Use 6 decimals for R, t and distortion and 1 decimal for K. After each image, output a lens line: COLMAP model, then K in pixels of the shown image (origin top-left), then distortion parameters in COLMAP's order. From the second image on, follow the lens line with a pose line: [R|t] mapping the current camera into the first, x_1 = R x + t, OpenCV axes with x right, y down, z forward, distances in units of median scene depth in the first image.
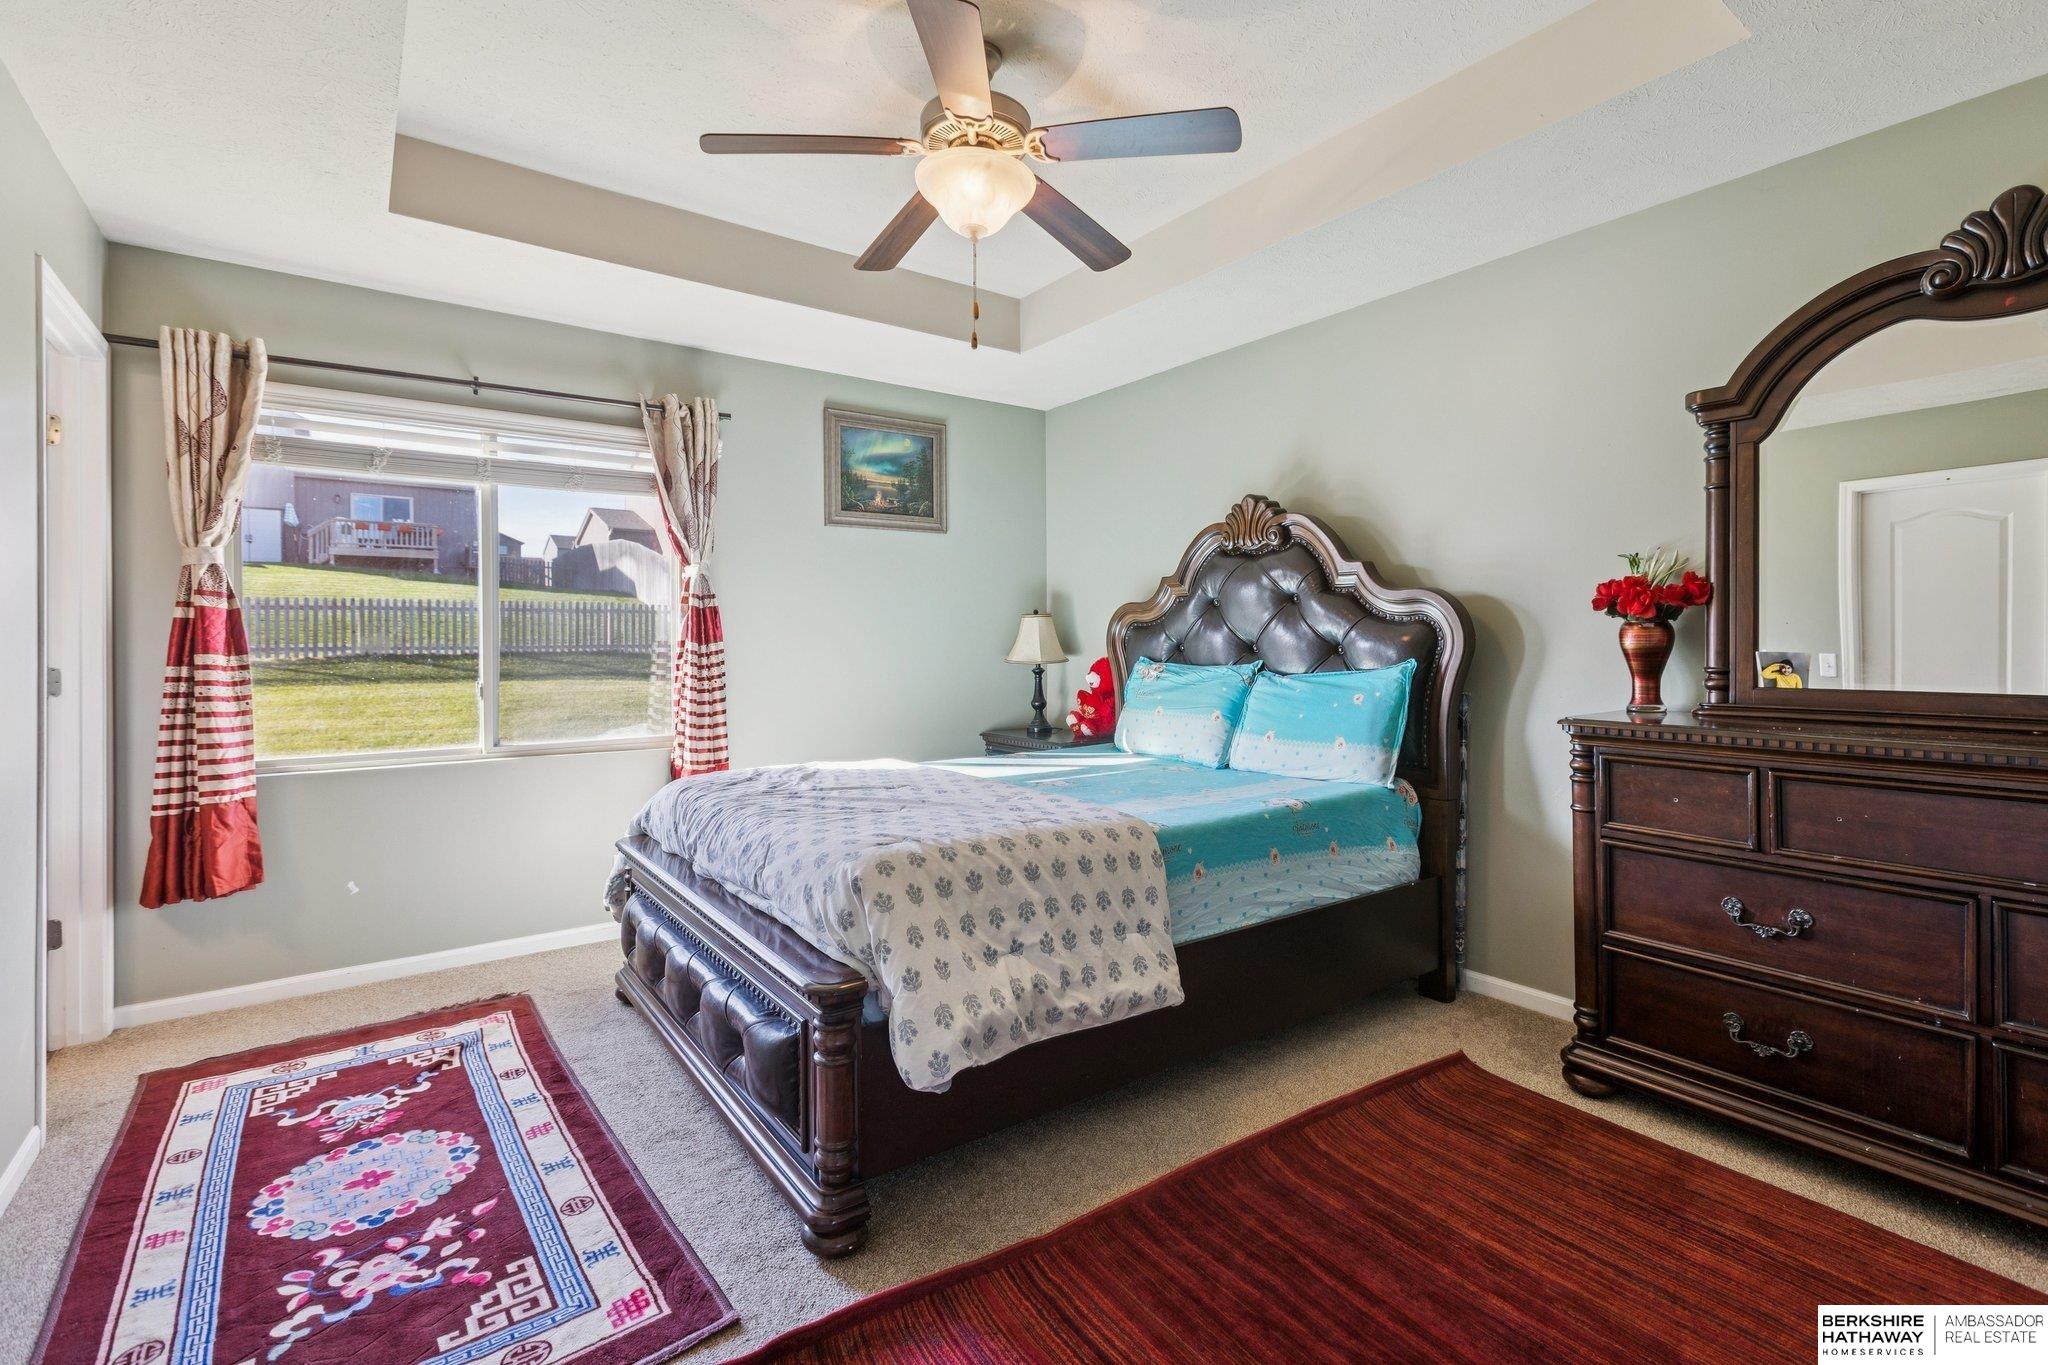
lens RADIAL K [[928.0, 0, 1041.3], [0, 928.0, 657.0], [0, 0, 1]] dist [0.001870, 0.000531]
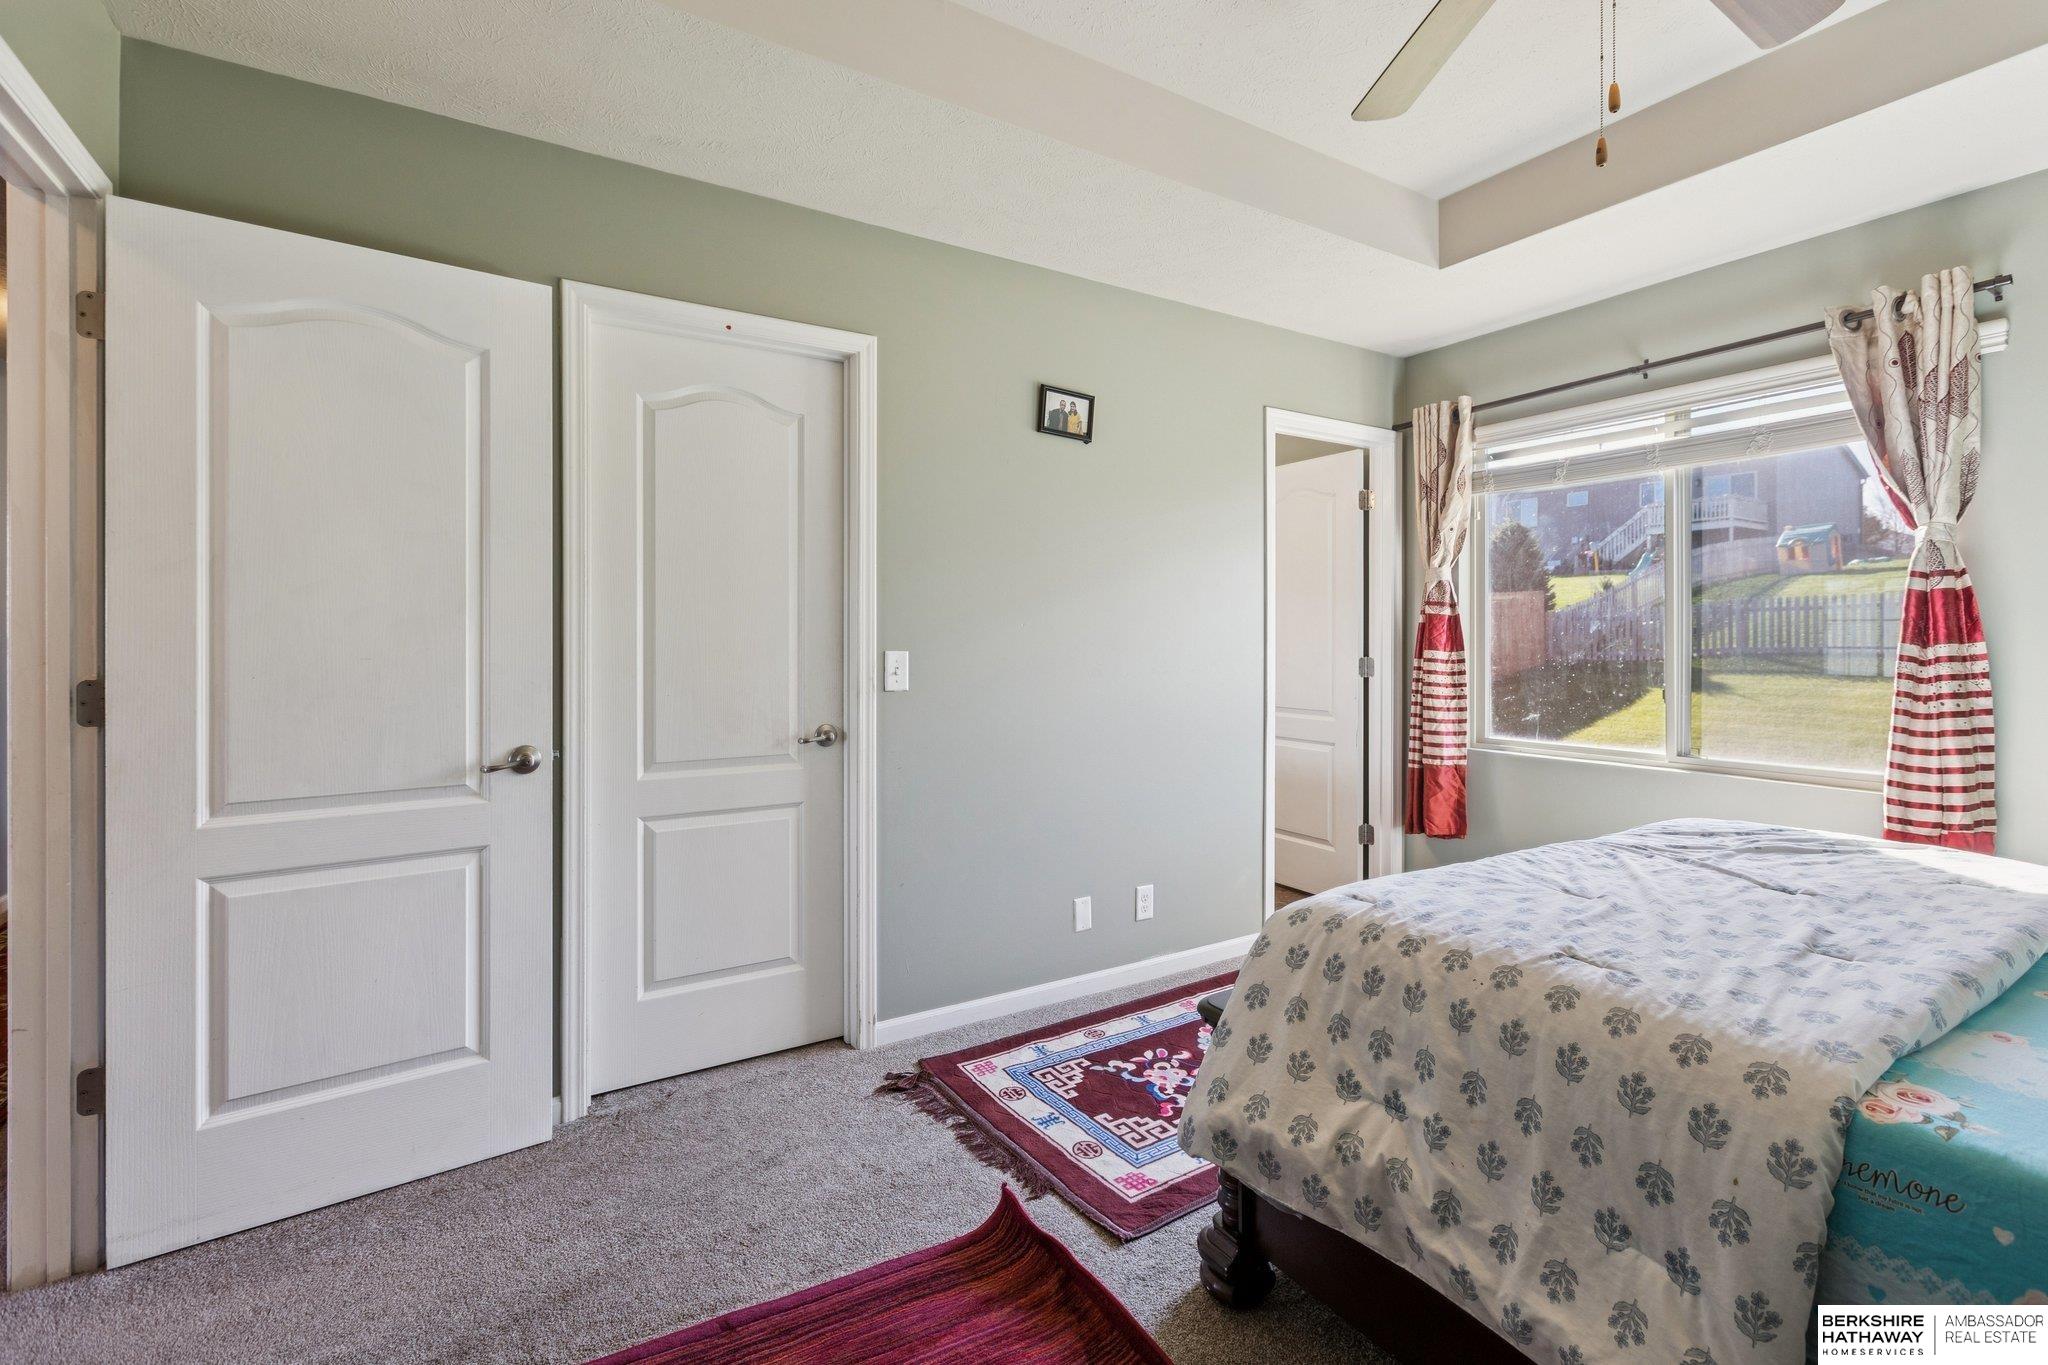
lens RADIAL K [[928.0, 0, 1041.3], [0, 928.0, 657.0], [0, 0, 1]] dist [0.001870, 0.000531]
pose [[-0.067470, 0.021573, -0.997488, 0.444166], [-0.014520, 0.999639, 0.022602, -0.014904], [0.997616, 0.016008, -0.067132, 0.533652]]
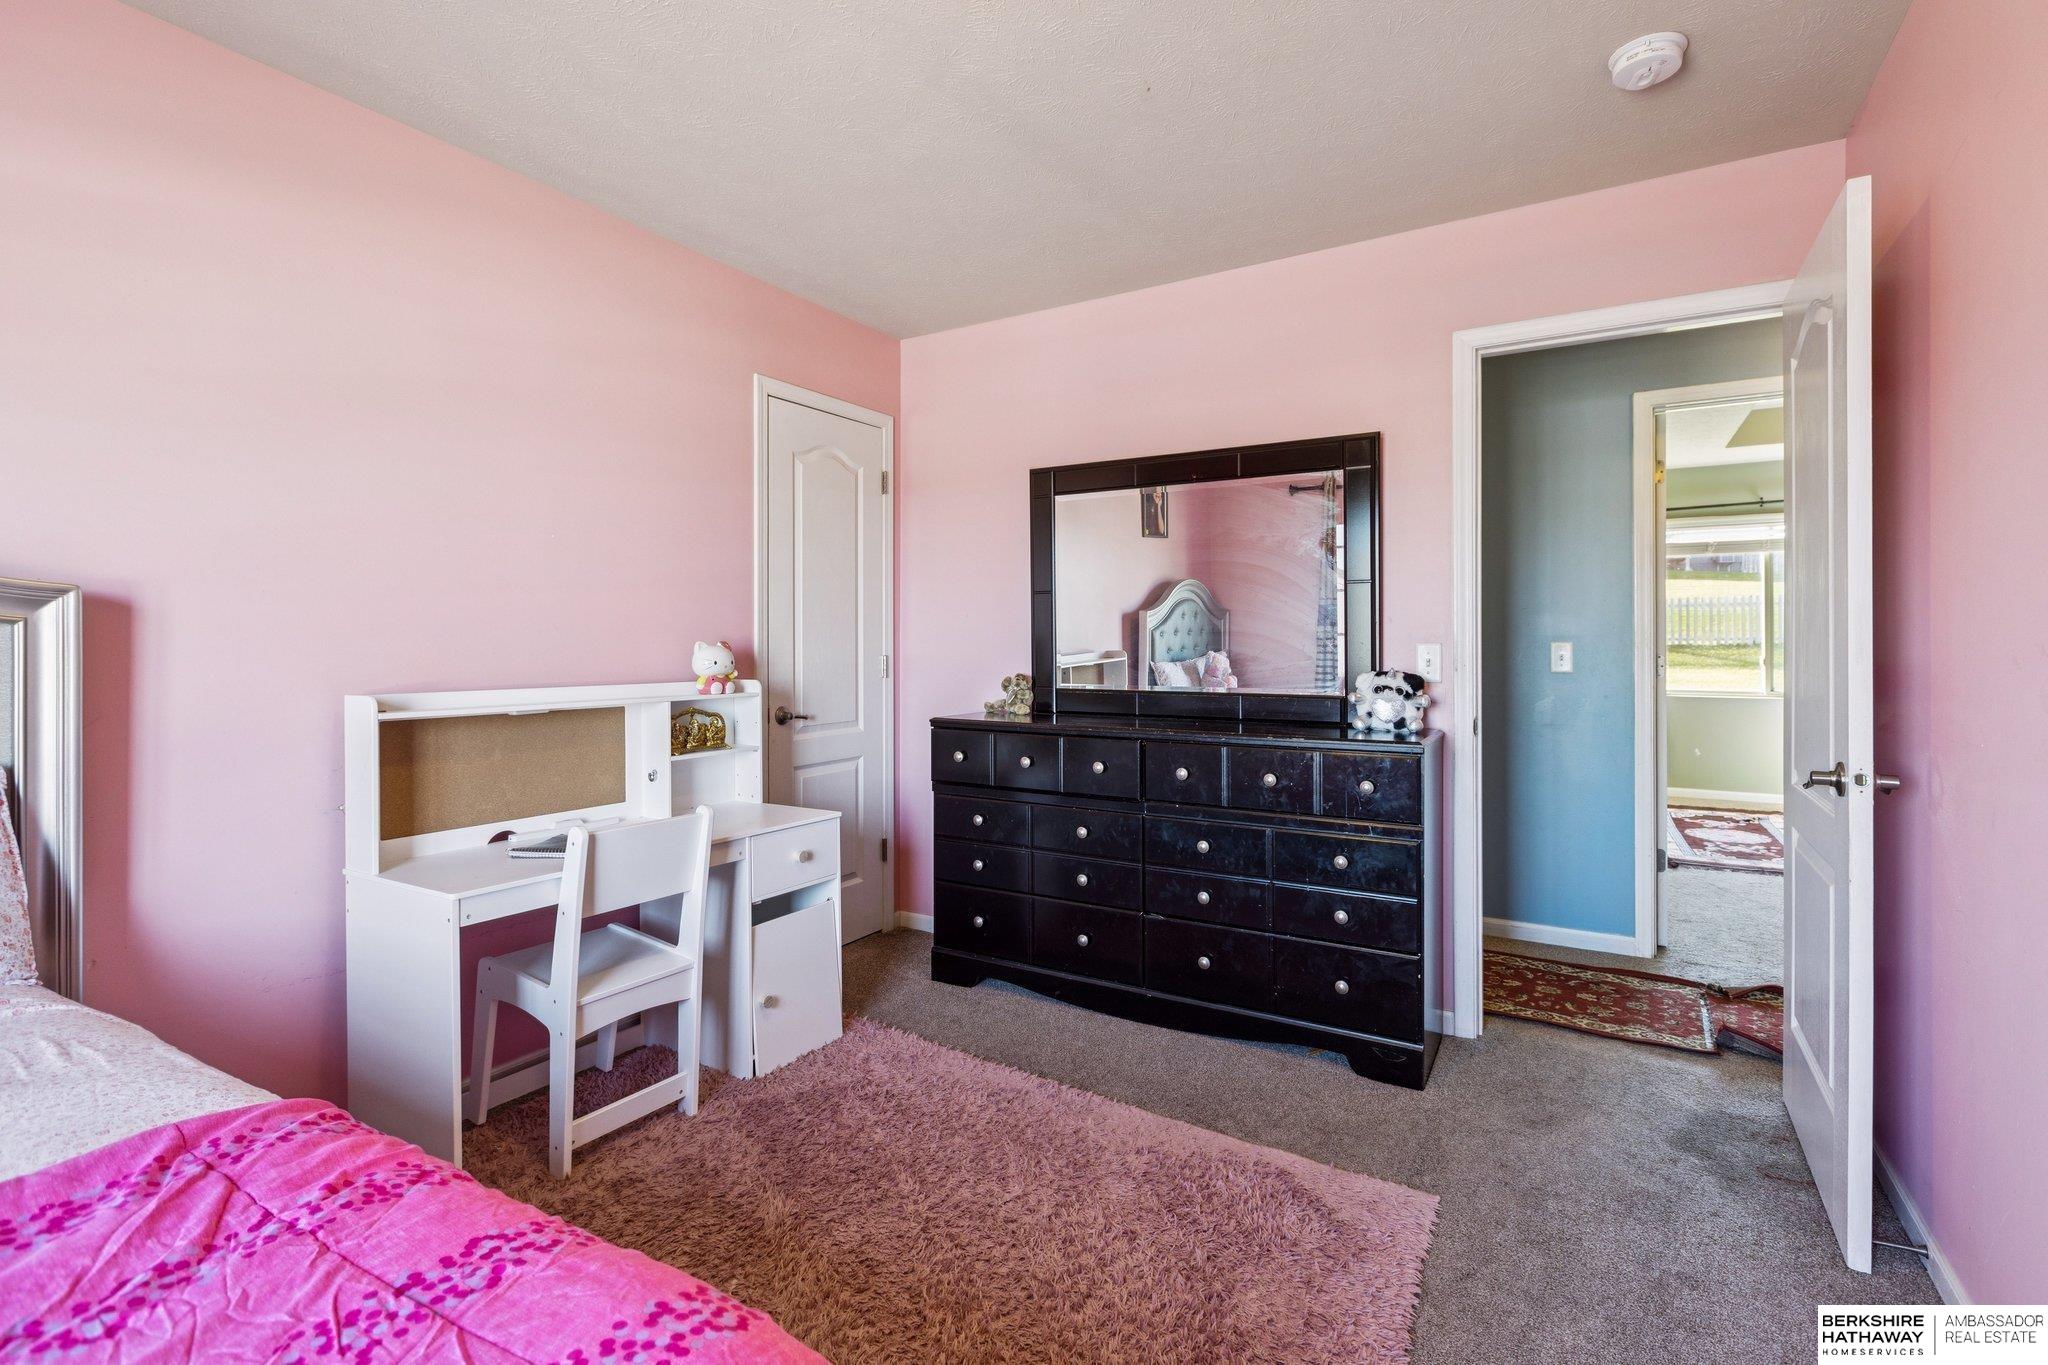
lens RADIAL K [[928.0, 0, 1041.3], [0, 928.0, 657.0], [0, 0, 1]] dist [0.001870, 0.000531]
pose [[0.382838, 0.016498, -0.923668, 0.735662], [-0.009849, 0.999857, 0.013777, 0.029942], [0.923763, 0.003823, 0.382946, -1.352138]]
